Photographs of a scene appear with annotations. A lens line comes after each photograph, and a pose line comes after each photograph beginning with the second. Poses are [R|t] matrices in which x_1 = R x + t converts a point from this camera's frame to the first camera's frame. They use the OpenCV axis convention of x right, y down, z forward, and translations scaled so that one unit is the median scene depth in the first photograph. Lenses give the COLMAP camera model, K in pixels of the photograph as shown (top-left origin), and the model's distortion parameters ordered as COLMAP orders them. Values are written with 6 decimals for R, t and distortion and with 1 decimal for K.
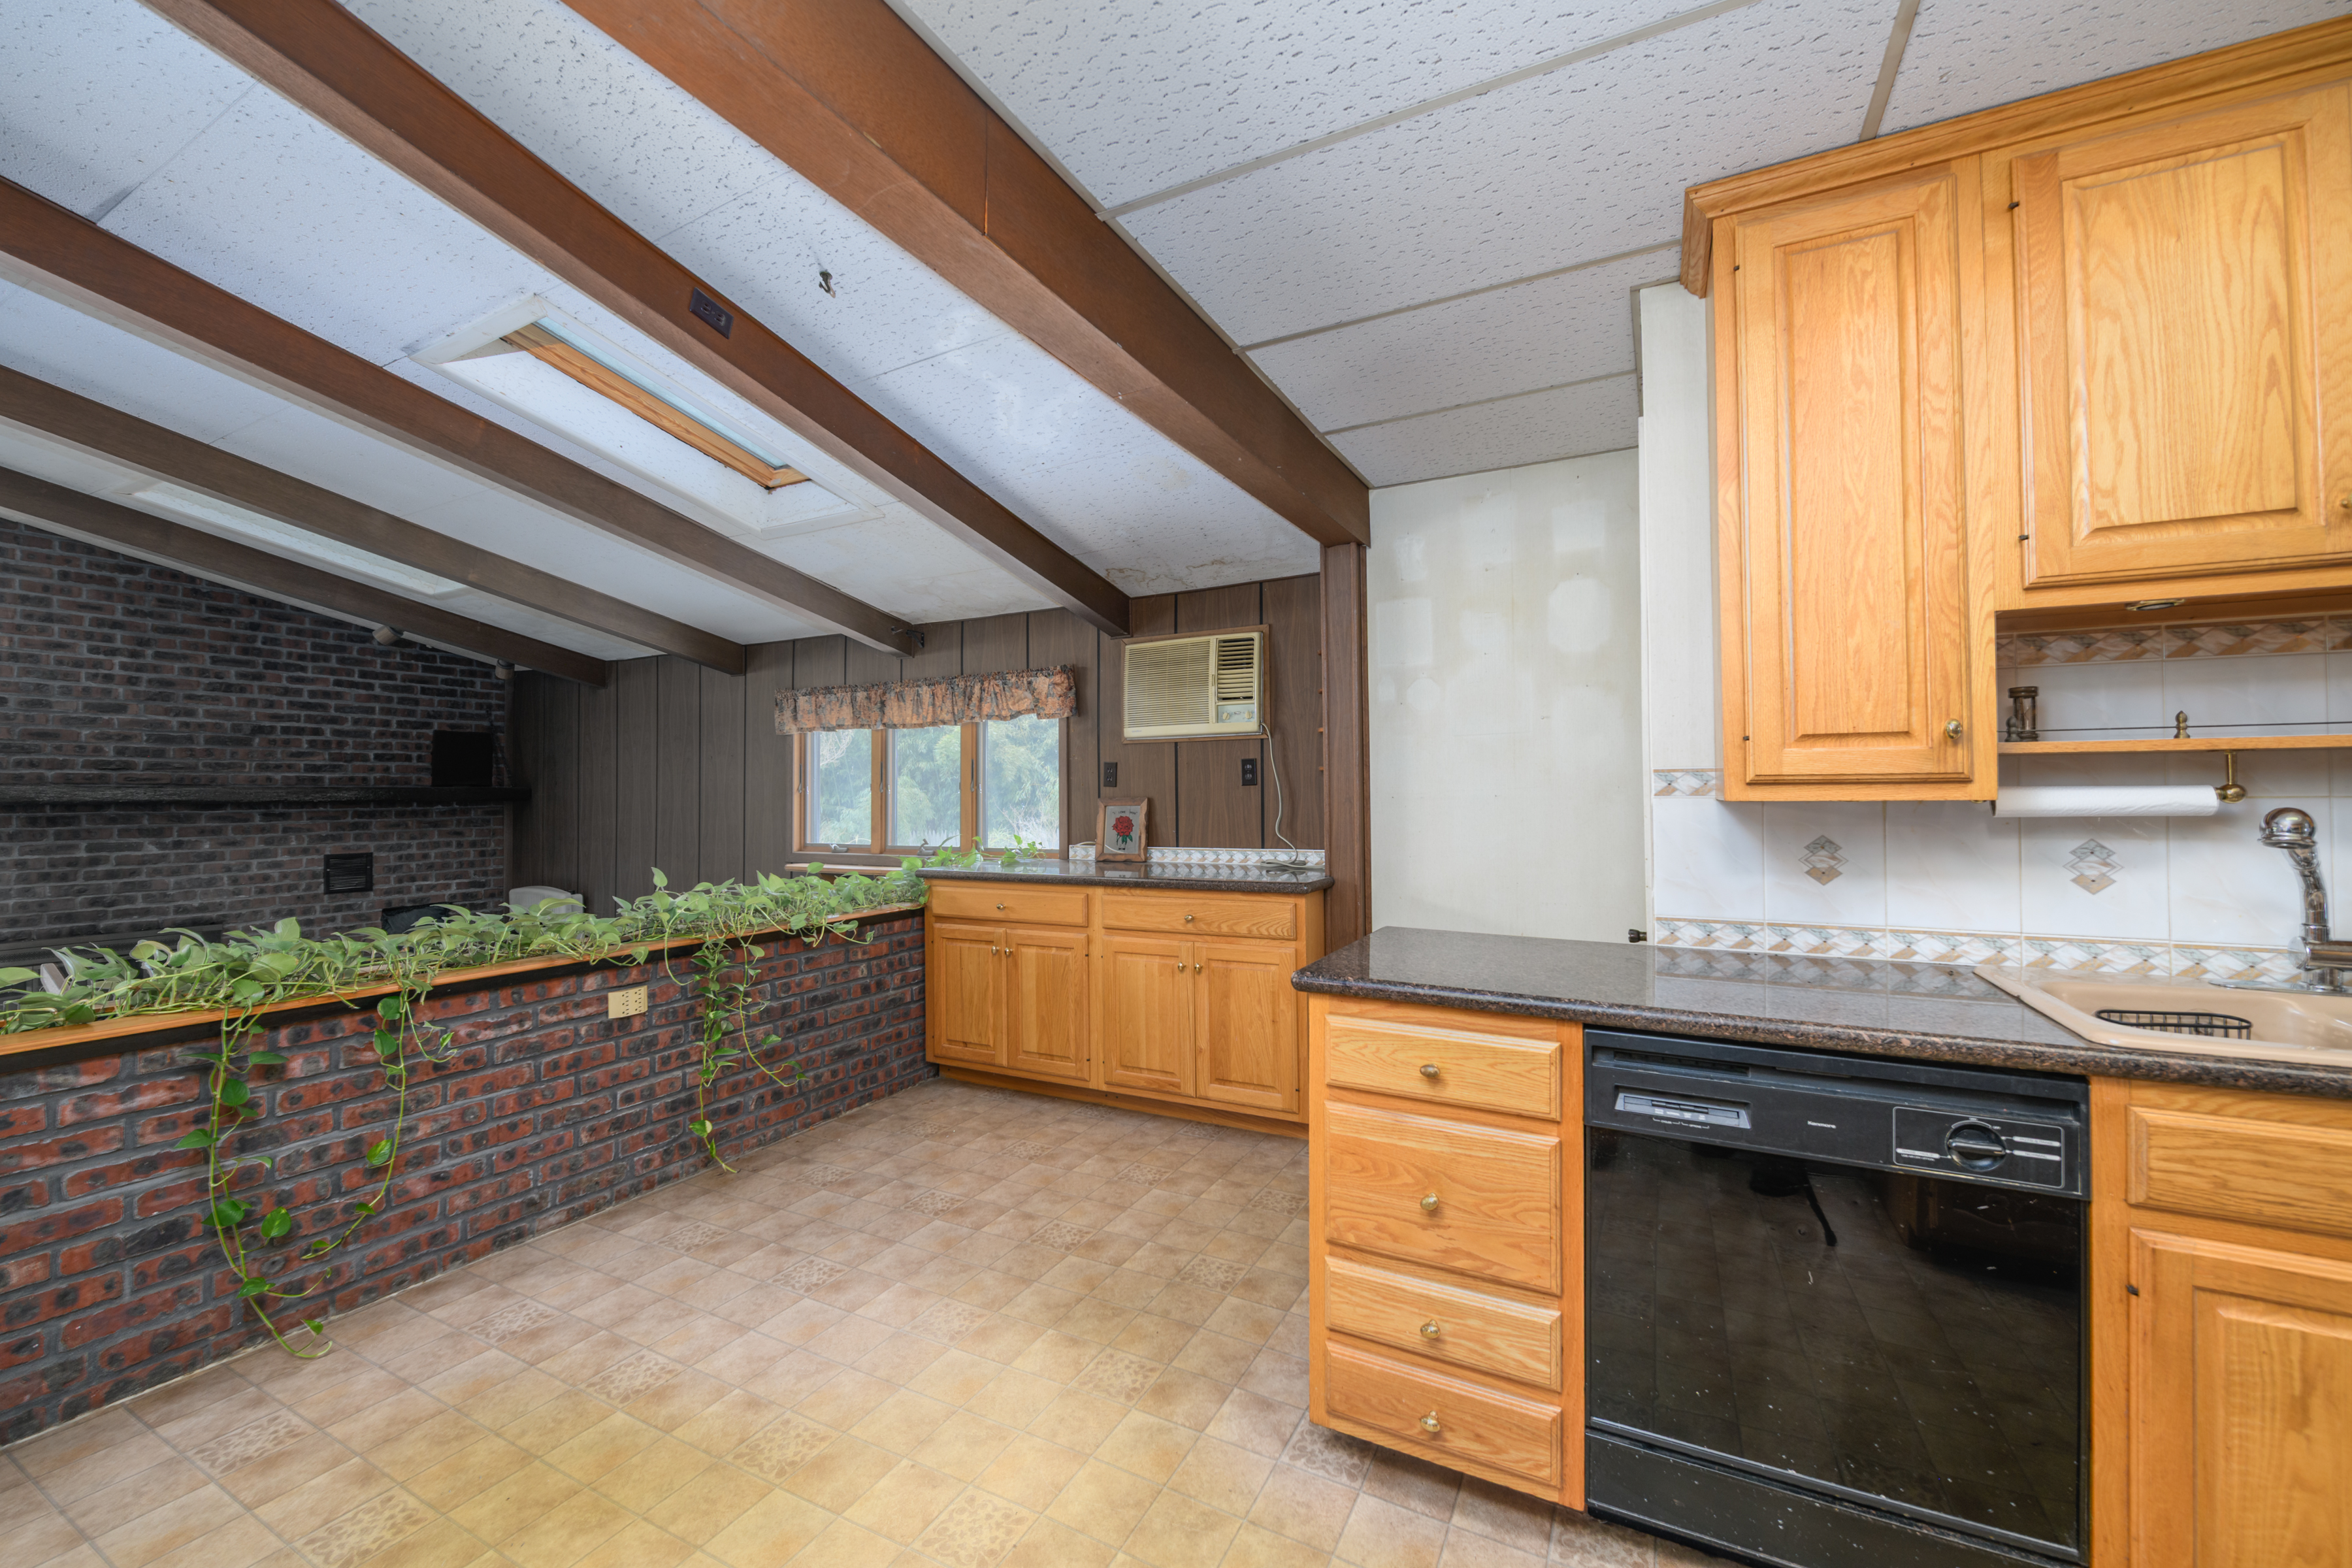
lens RADIAL K [[926.7, 0, 1174.0], [0, 926.7, 774.3], [0, 0, 1]] dist [0.001000, -0.002736]
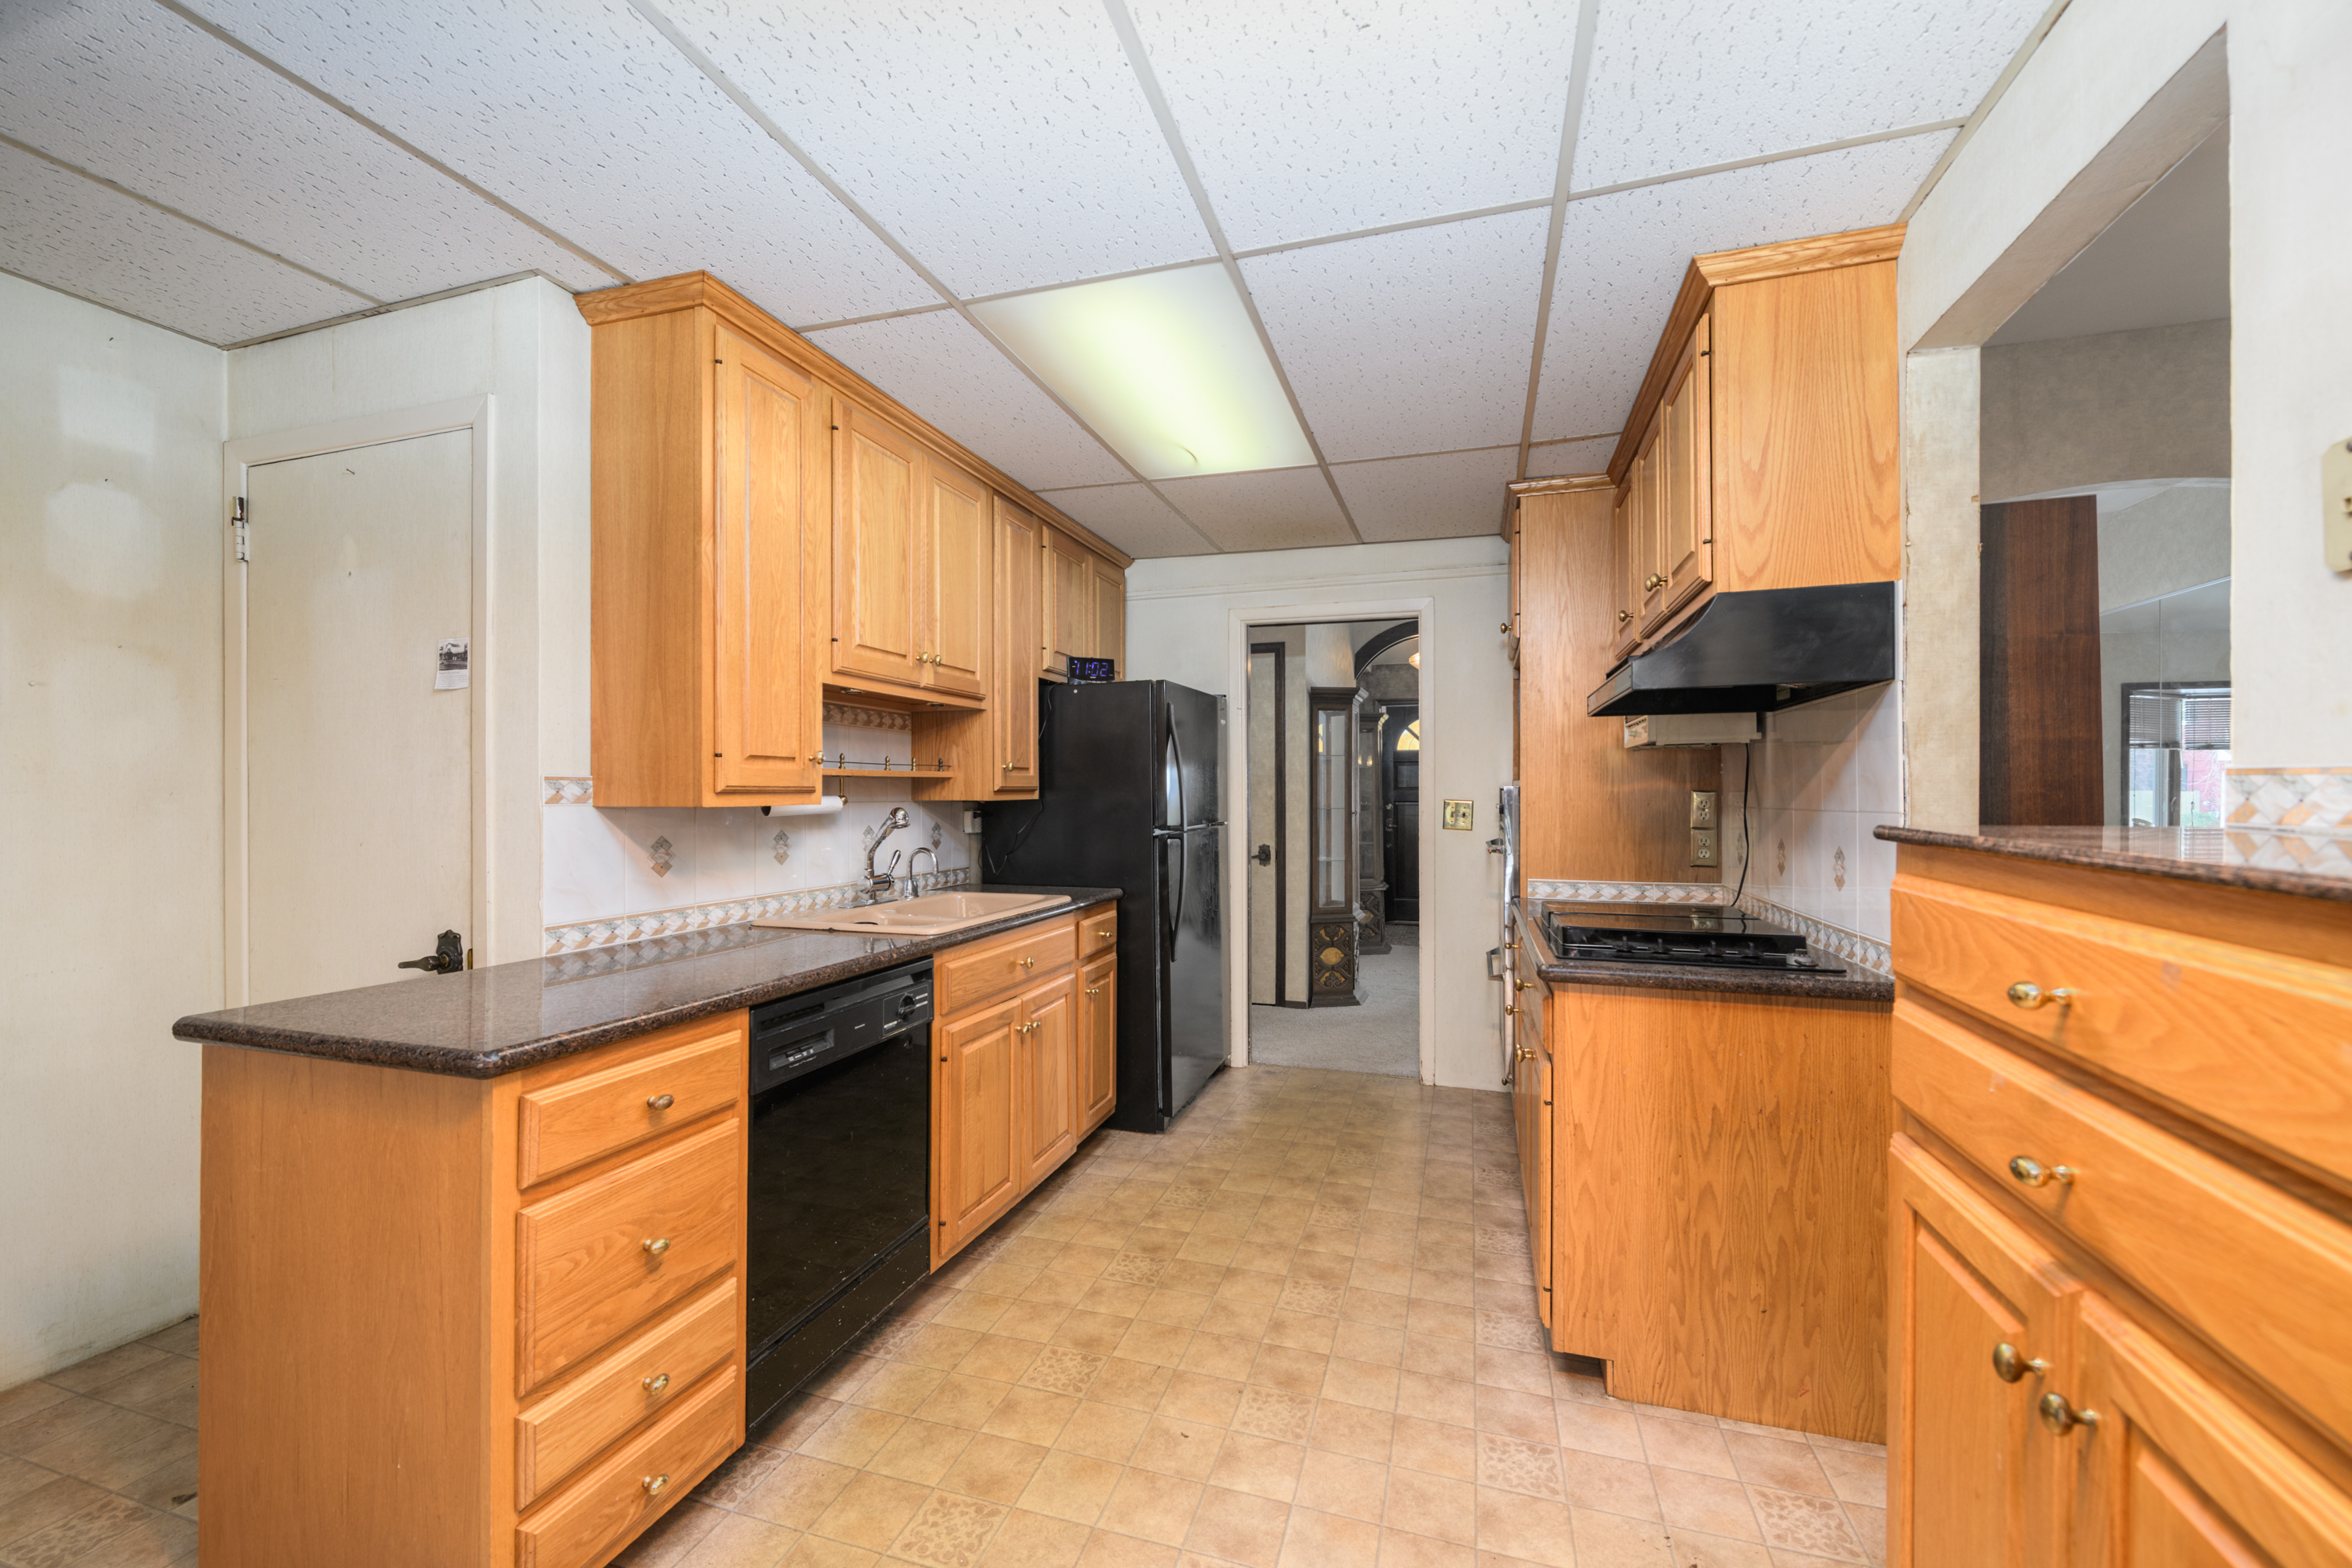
lens RADIAL K [[927.0, 0, 1184.7], [0, 927.0, 797.1], [0, 0, 1]] dist [0.000019, 0.000033]
pose [[-0.178078, 0.002808, 0.984012, -0.231386], [-0.016270, 0.999851, -0.005797, 0.004393], [-0.983882, -0.017043, -0.178005, 0.209512]]
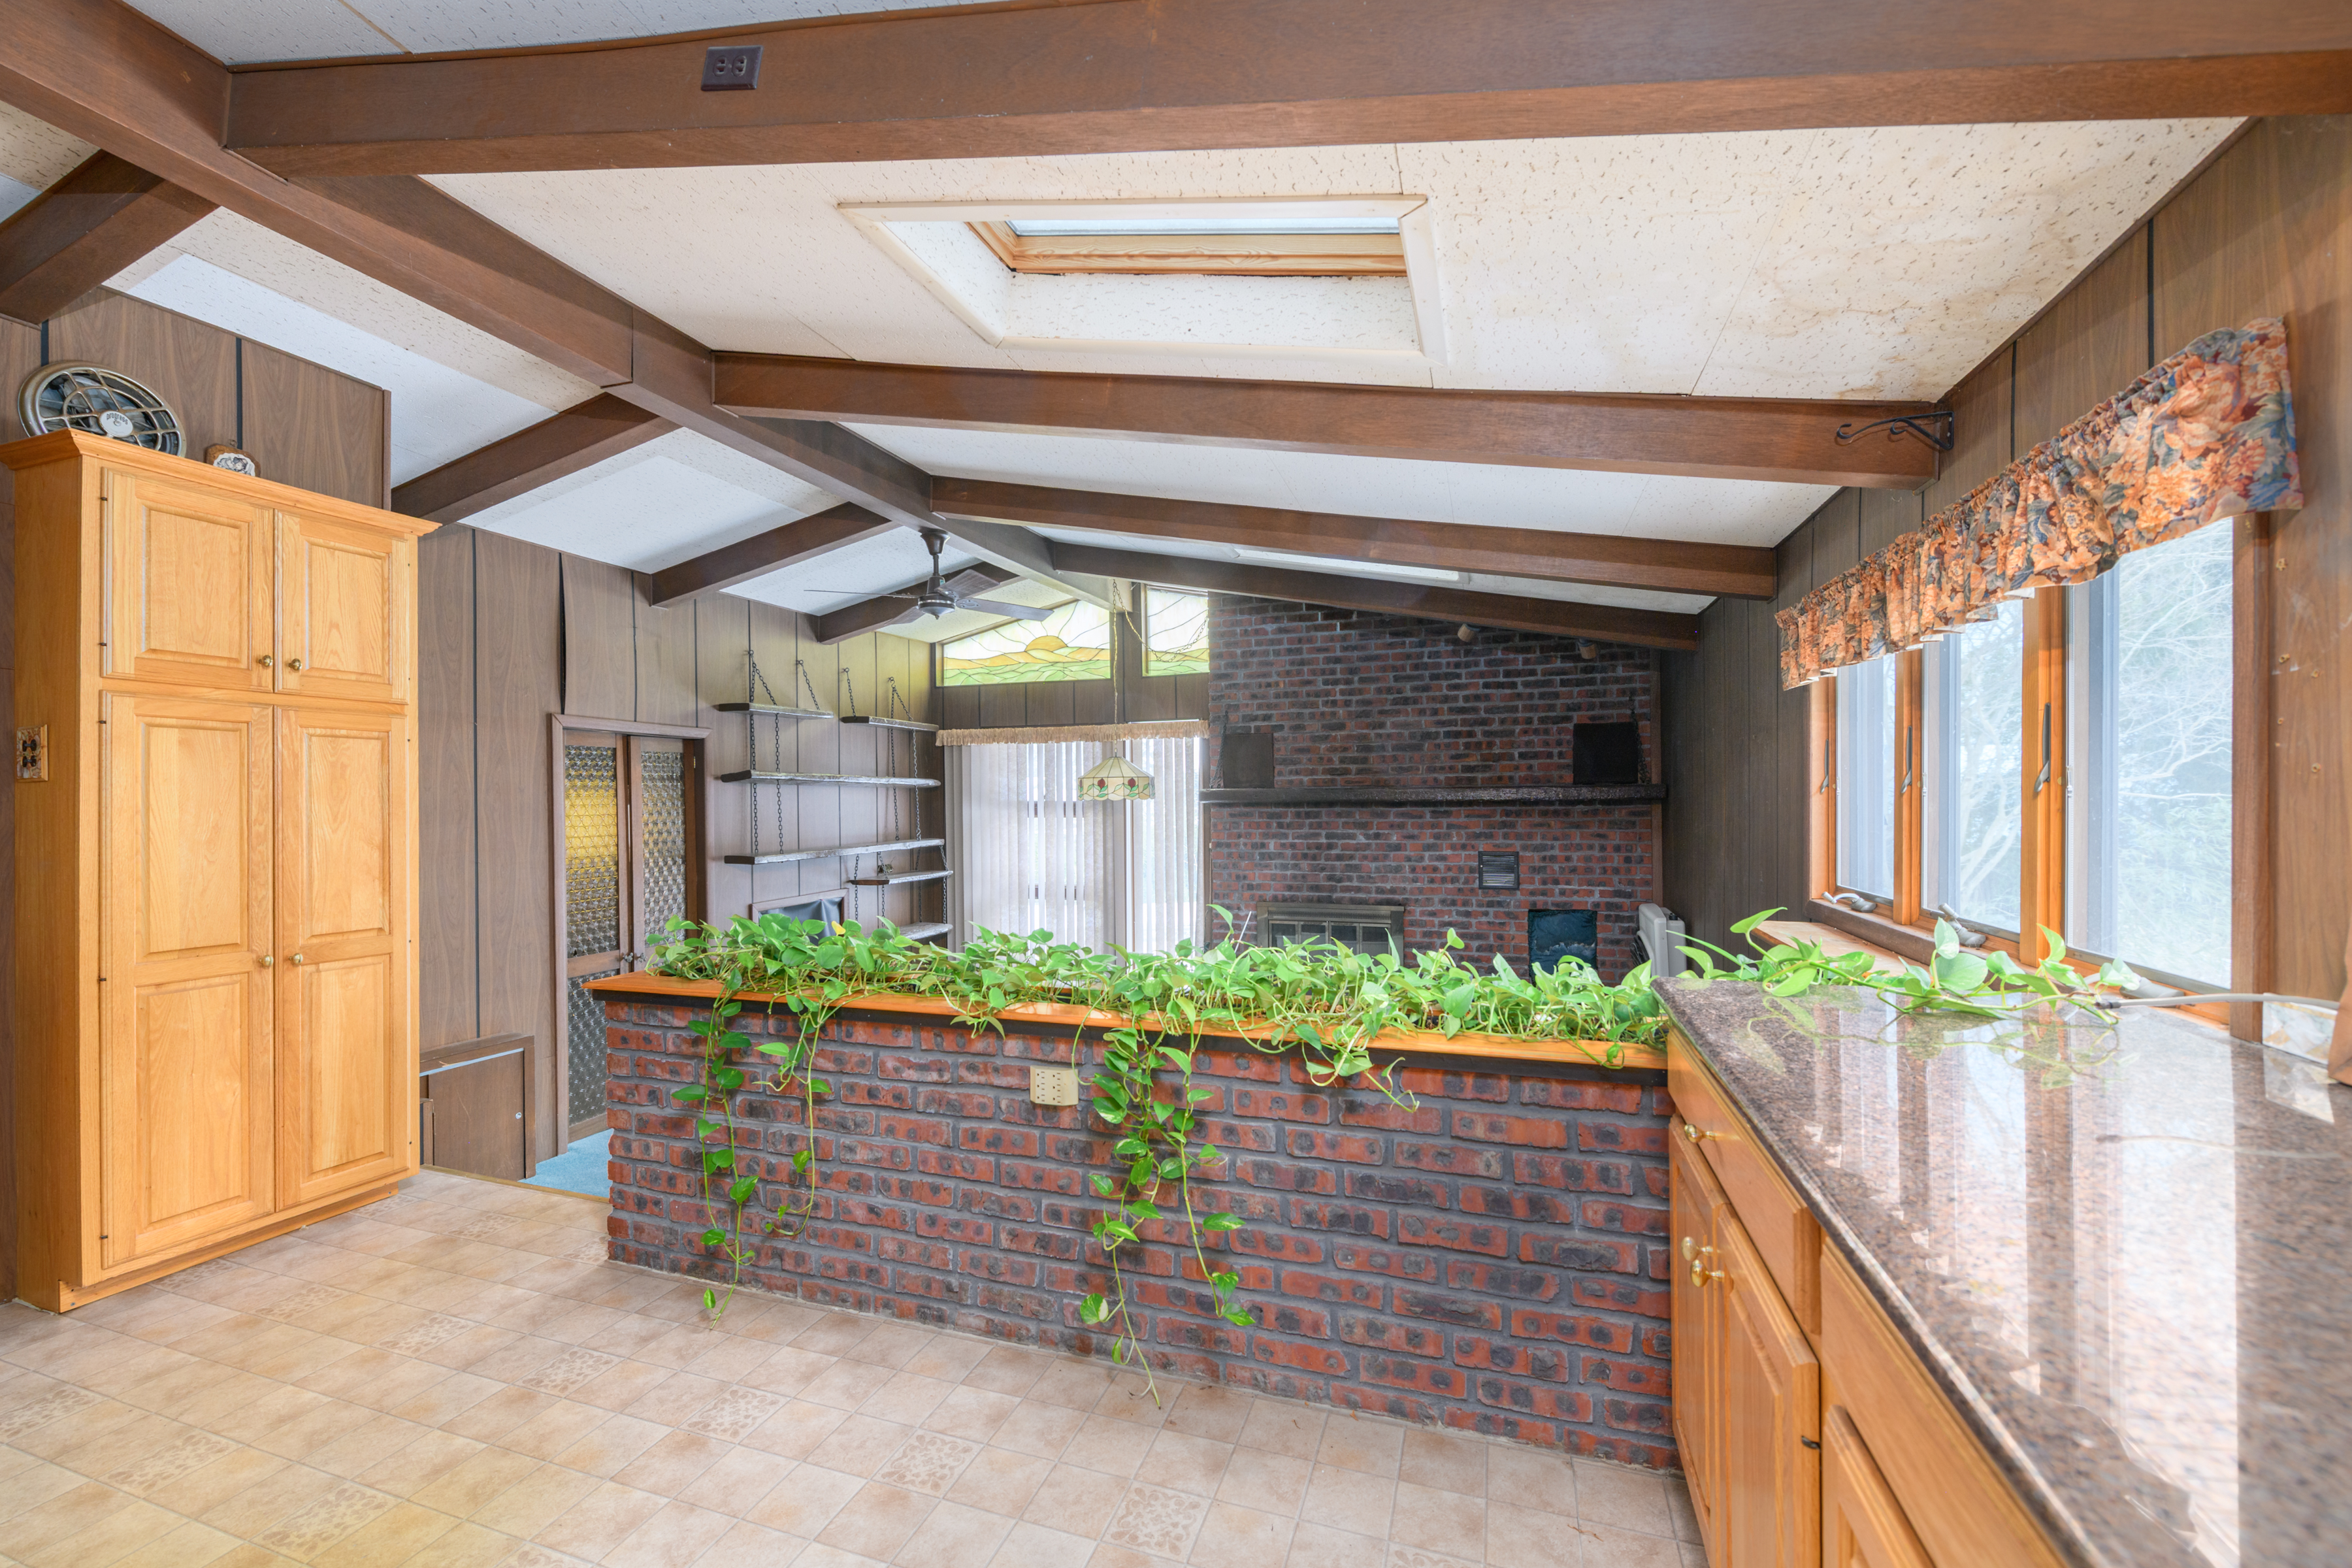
lens RADIAL K [[944.5, 0, 1169.1], [0, 944.5, 799.2], [0, 0, 1]] dist [0.000136, -0.000342]
pose [[0.148007, 0.007175, -0.988960, 0.099443], [0.029330, 0.999502, 0.011641, 0.006353], [0.988551, -0.030730, 0.147723, 0.575587]]
